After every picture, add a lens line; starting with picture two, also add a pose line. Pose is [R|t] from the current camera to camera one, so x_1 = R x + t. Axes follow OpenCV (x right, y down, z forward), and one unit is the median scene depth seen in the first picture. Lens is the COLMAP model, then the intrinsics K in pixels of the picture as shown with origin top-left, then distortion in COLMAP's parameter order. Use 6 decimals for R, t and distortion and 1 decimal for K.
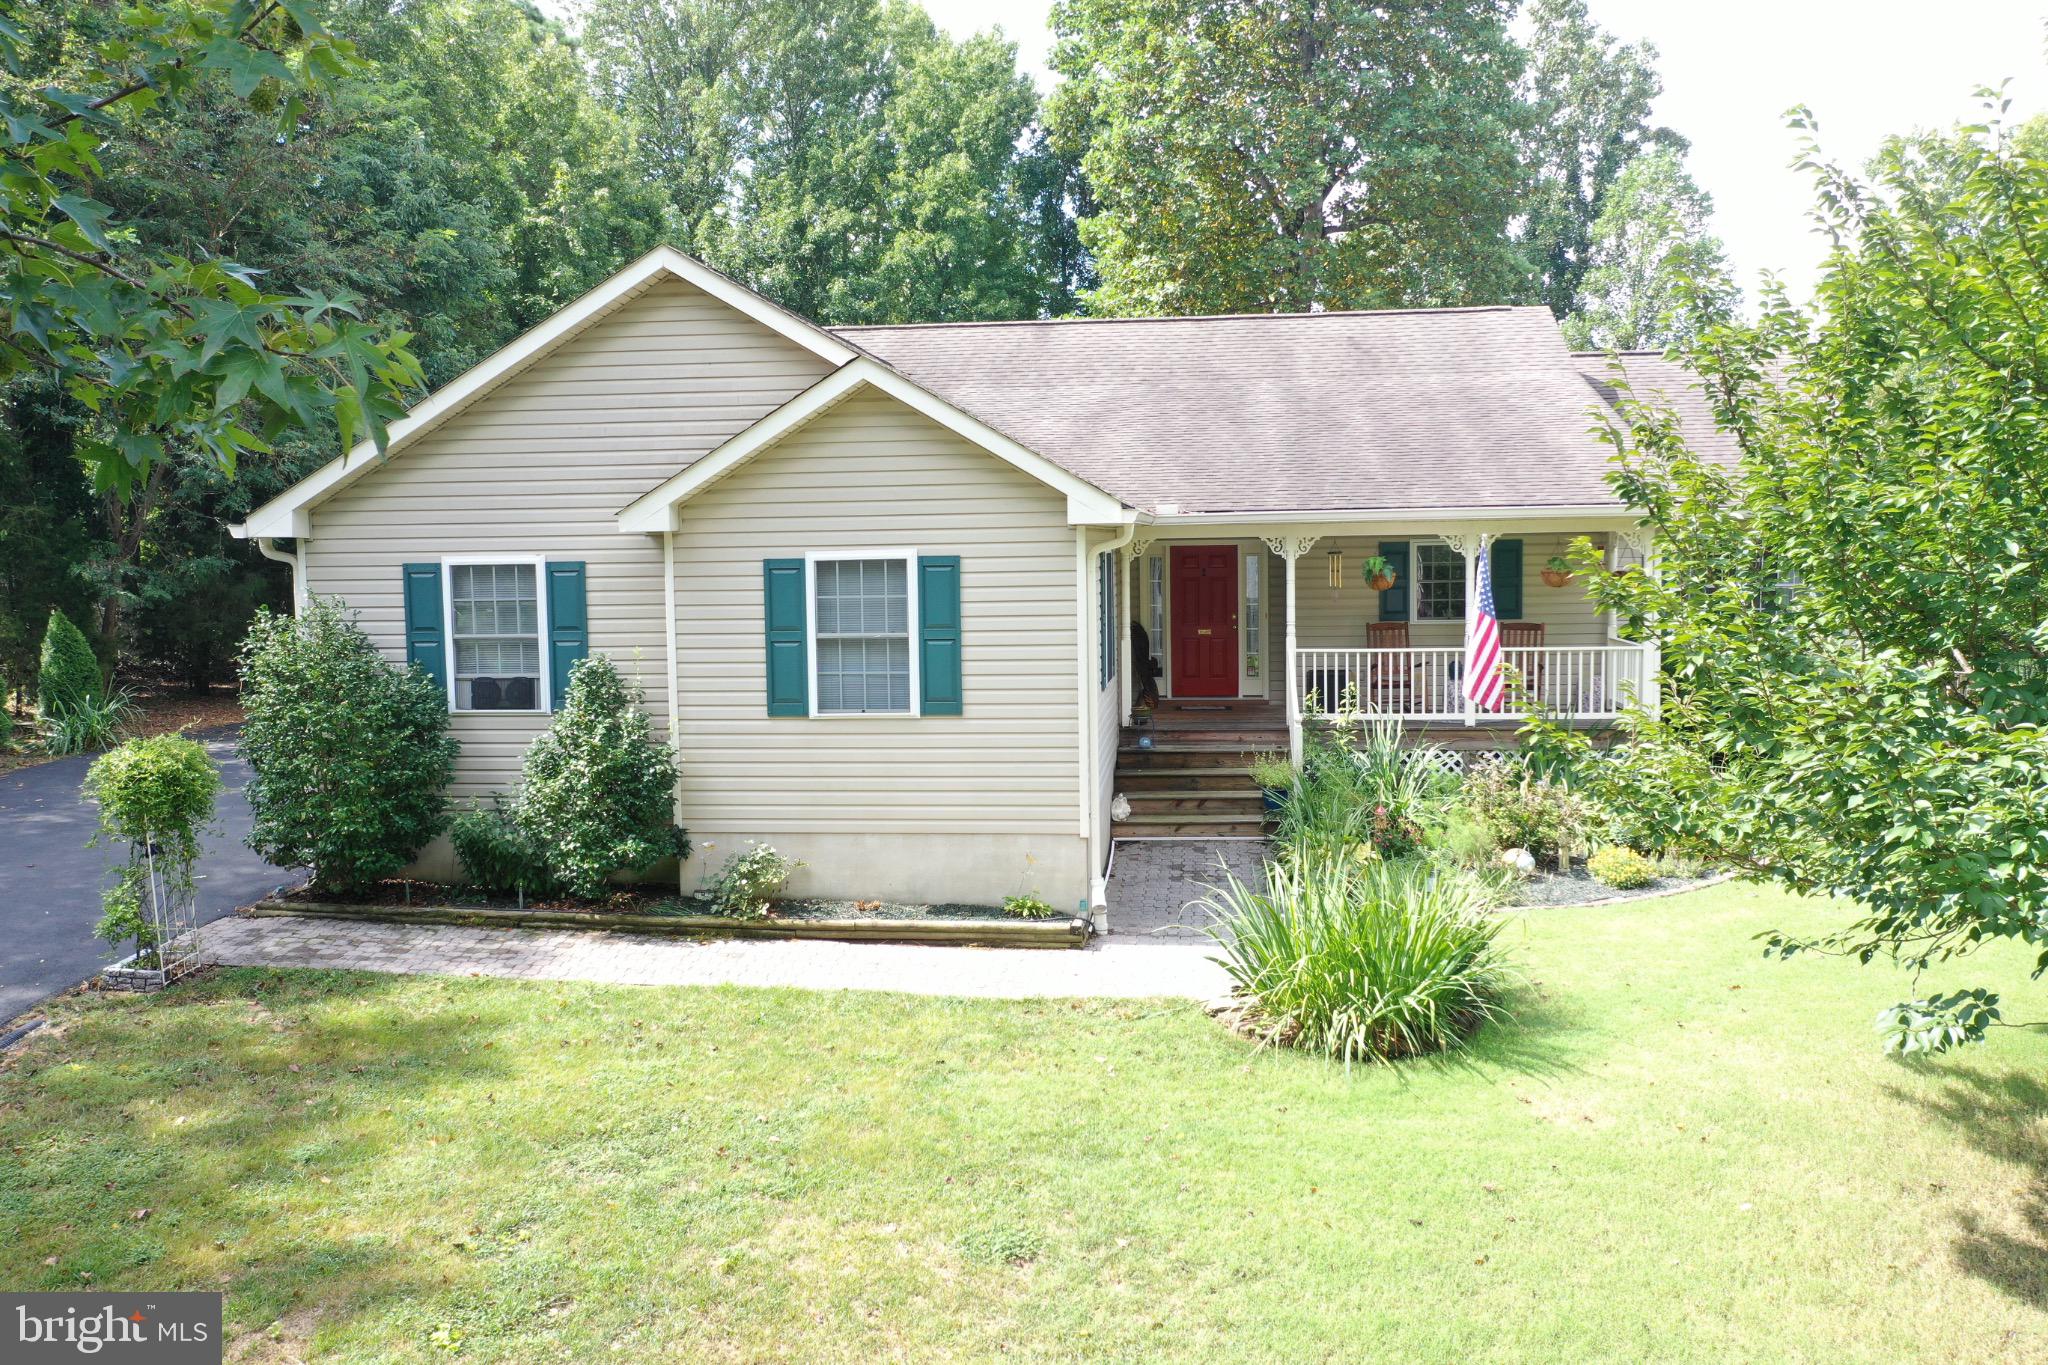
lens RADIAL K [[1611.3, 0, 1021.4], [0, 1611.3, 678.9], [0, 0, 1]] dist [0.003495, 0.000143]
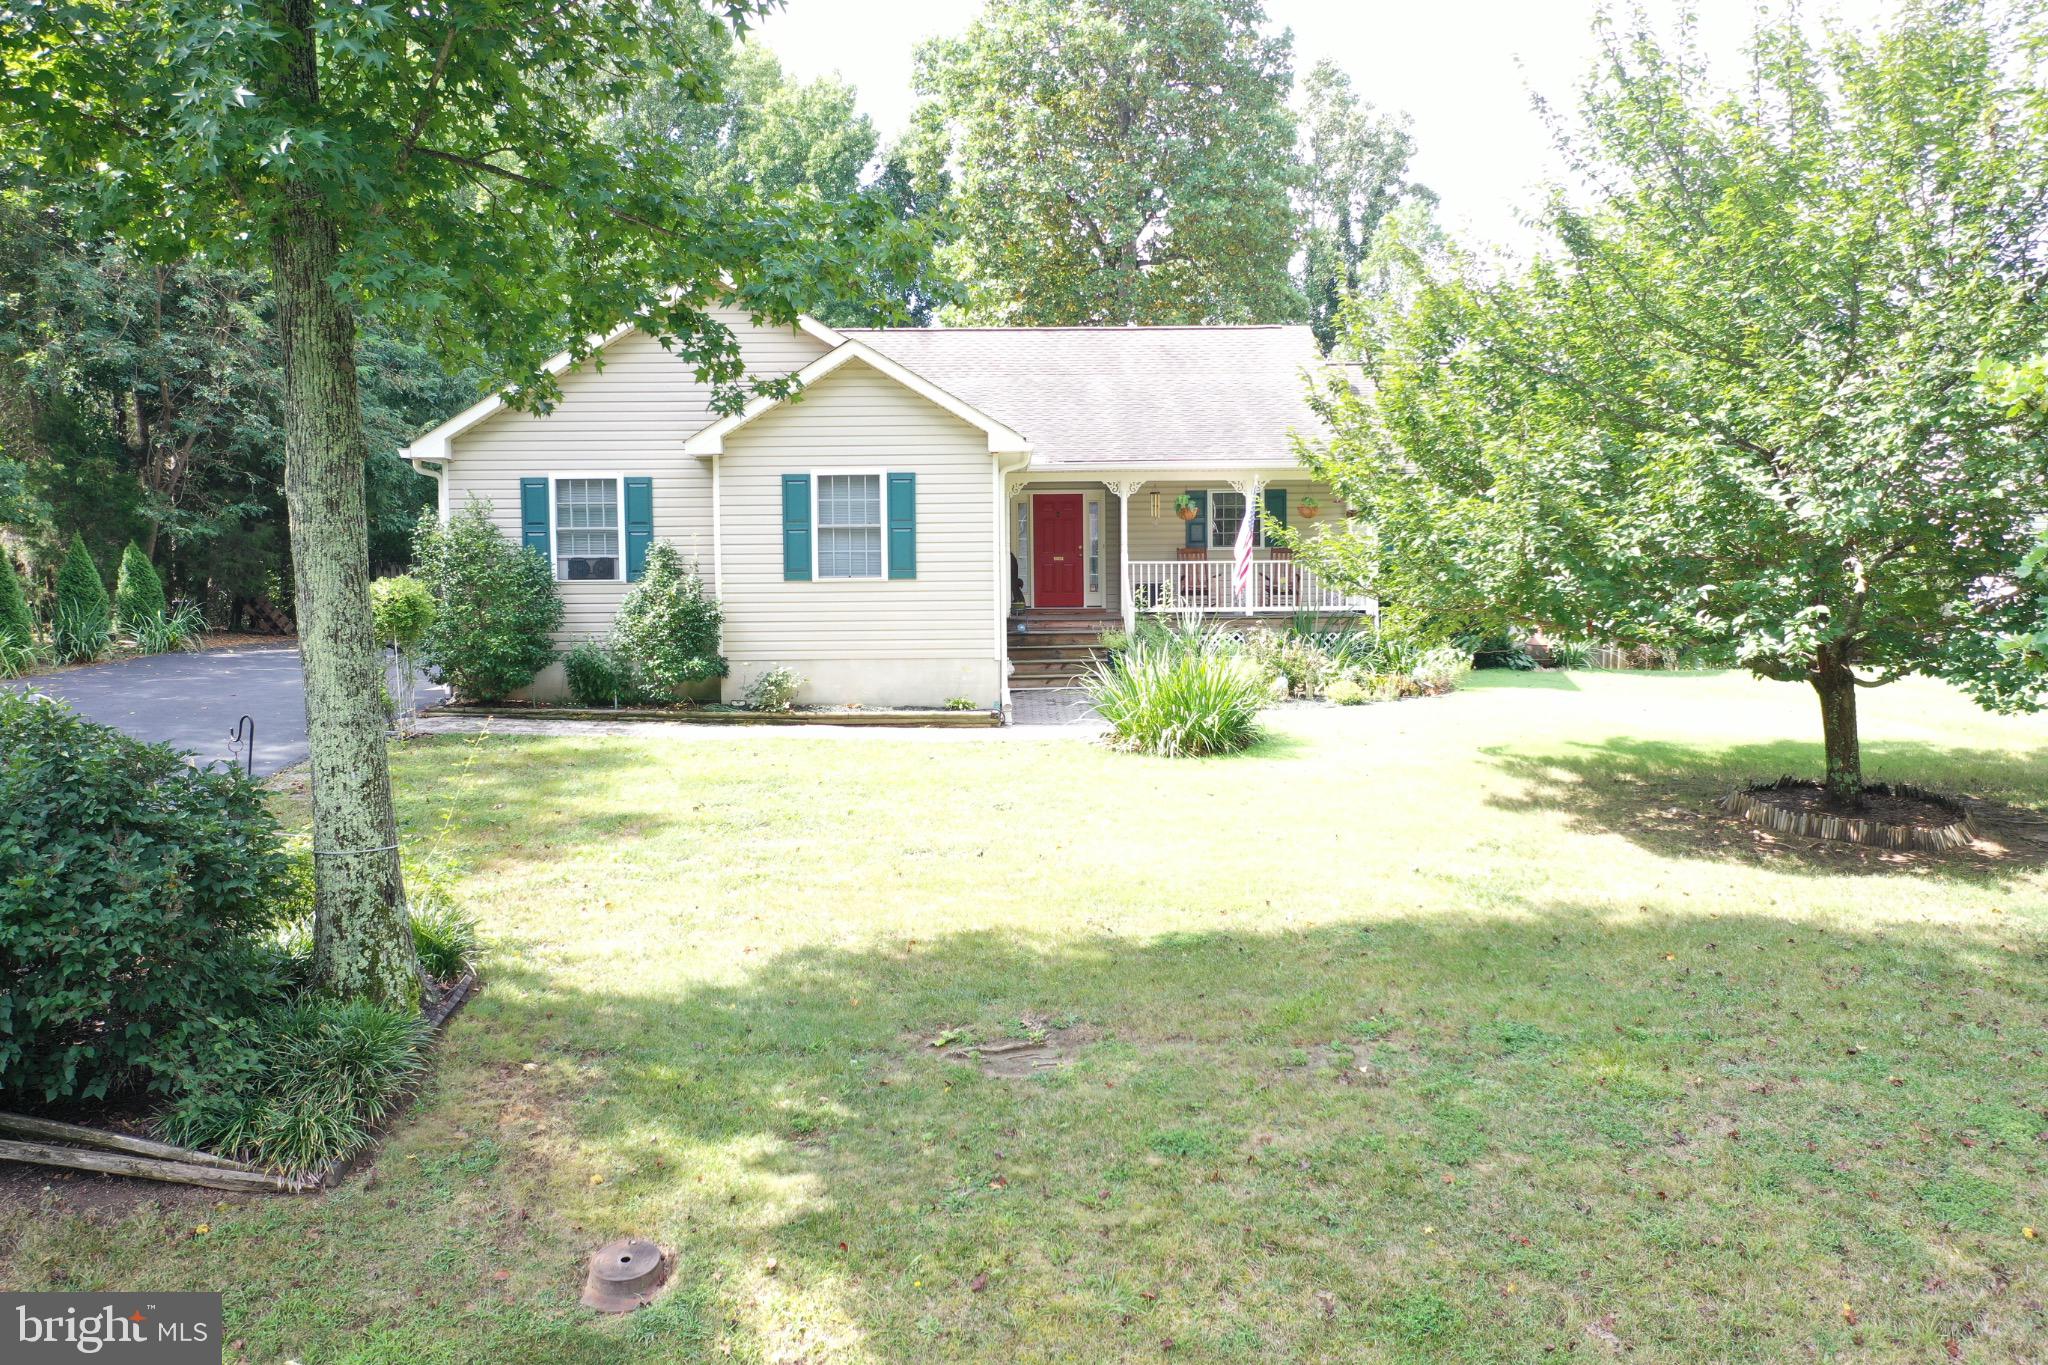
lens RADIAL K [[1611.3, 0, 1021.4], [0, 1611.3, 678.9], [0, 0, 1]] dist [0.003495, 0.000143]
pose [[0.992785, -0.002325, 0.119885, -0.090816], [0.004072, 0.999889, -0.014331, 0.104433], [-0.119838, 0.014716, 0.992684, -0.382637]]
